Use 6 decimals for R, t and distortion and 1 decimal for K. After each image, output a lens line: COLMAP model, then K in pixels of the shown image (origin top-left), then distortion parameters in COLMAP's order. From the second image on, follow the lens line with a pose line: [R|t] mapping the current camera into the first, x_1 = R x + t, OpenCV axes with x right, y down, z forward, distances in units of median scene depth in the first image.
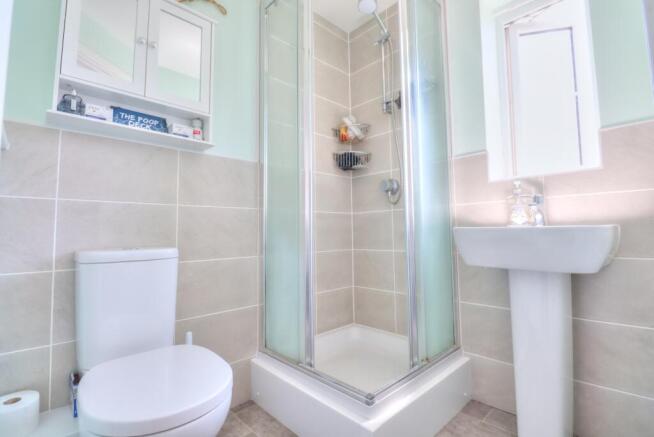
lens RADIAL K [[302.1, 0, 325.2], [0, 302.1, 215.3], [0, 0, 1]] dist [-0.008807, -0.000695]
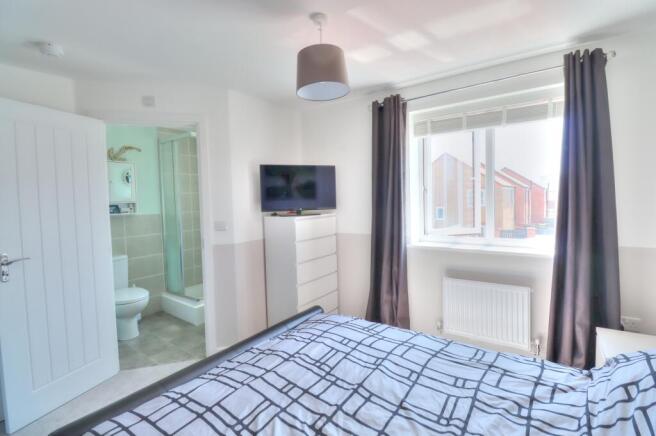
lens RADIAL K [[303.0, 0, 330.2], [0, 303.0, 217.5], [0, 0, 1]] dist [-0.008807, -0.000695]
pose [[0.985541, -0.017266, 0.168554, 0.784399], [-0.002121, 0.993460, 0.114163, -0.488080], [-0.169423, -0.112870, 0.979059, -1.759223]]
